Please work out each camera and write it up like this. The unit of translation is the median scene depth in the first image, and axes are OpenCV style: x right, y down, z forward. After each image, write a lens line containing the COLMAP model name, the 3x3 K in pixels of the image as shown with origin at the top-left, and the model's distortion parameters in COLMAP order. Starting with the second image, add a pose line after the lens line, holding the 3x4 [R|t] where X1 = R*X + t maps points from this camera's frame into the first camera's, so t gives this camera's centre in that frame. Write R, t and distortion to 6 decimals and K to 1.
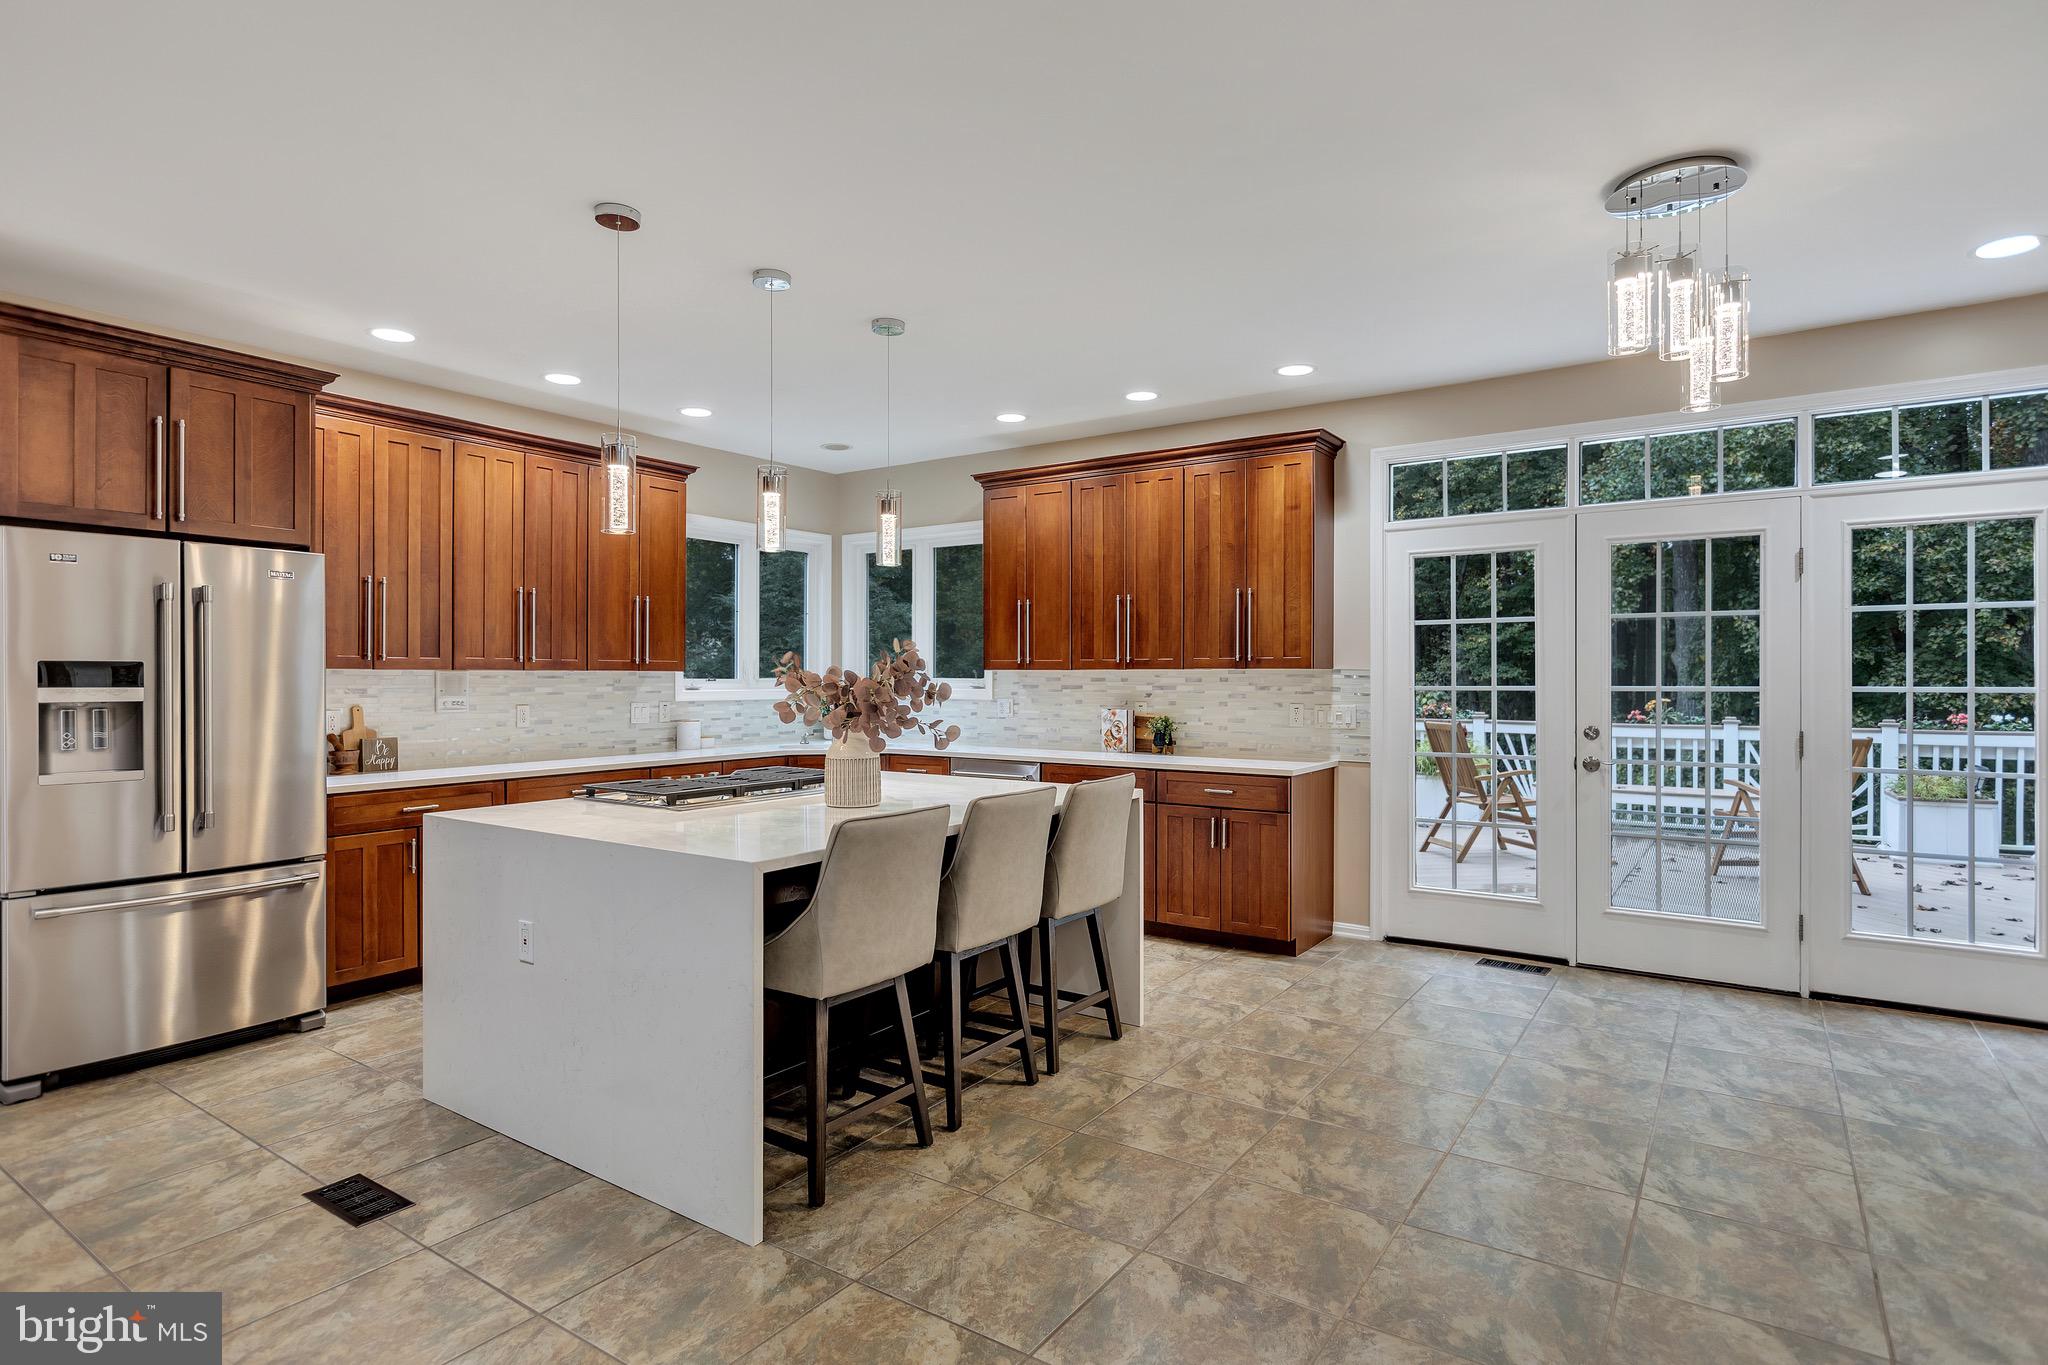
lens RADIAL K [[1055.1, 0, 1018.1], [0, 1055.1, 677.5], [0, 0, 1]] dist [0.000870, -0.001612]
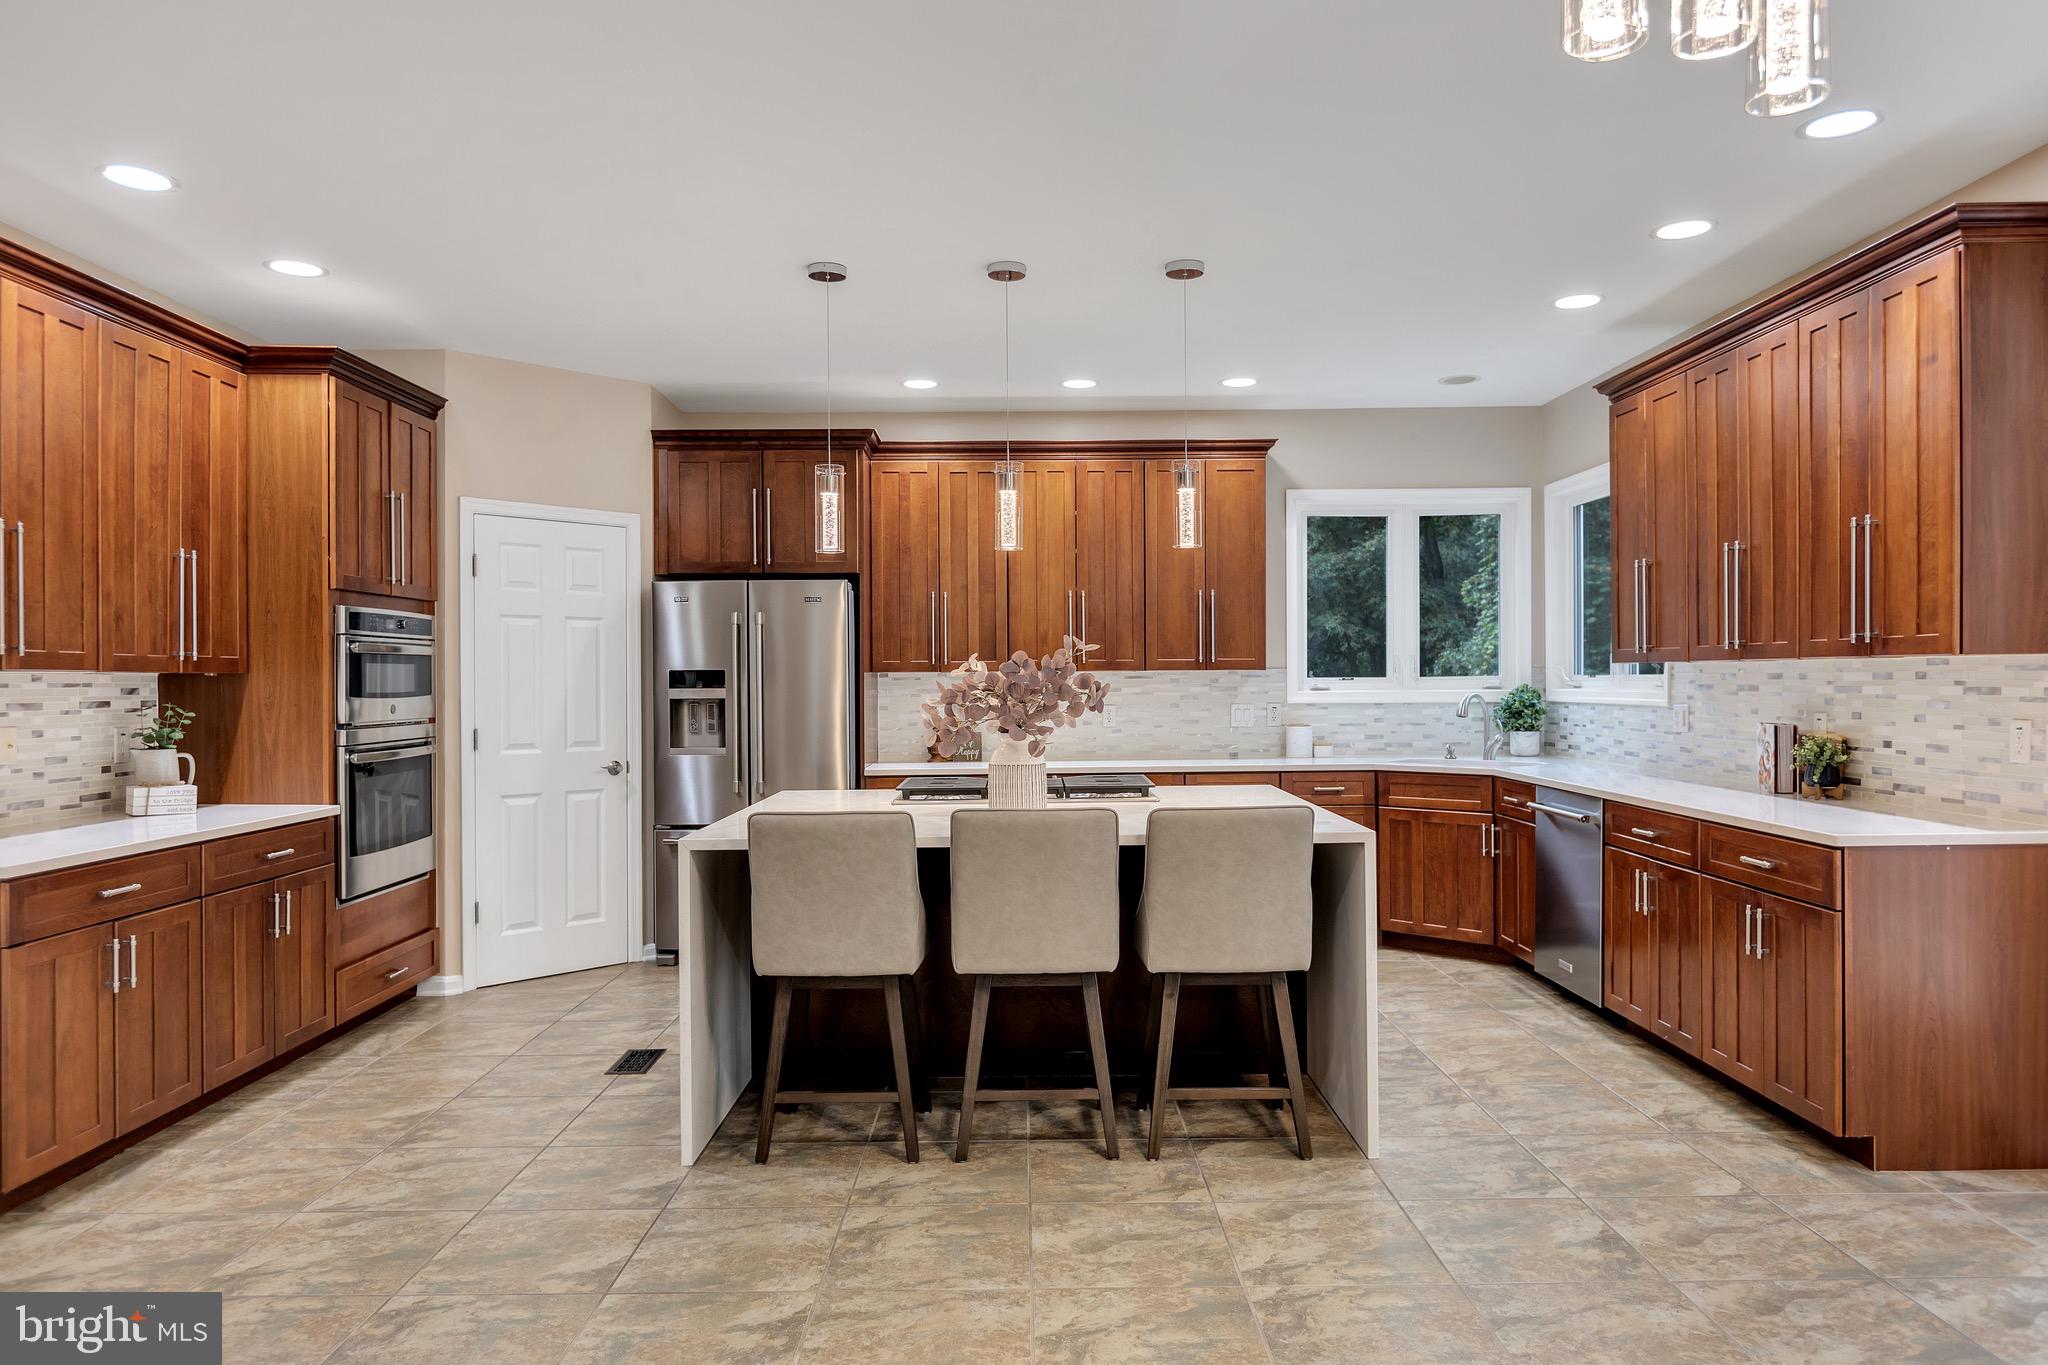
lens RADIAL K [[1303.6, 0, 1024.3], [0, 1303.6, 682.5], [0, 0, 1]] dist [-0.000059, -0.004415]
pose [[0.575092, -0.002257, -0.818086, 0.599124], [0.008352, 0.999960, 0.003112, -0.000188], [0.818046, -0.008623, 0.575088, 0.249585]]
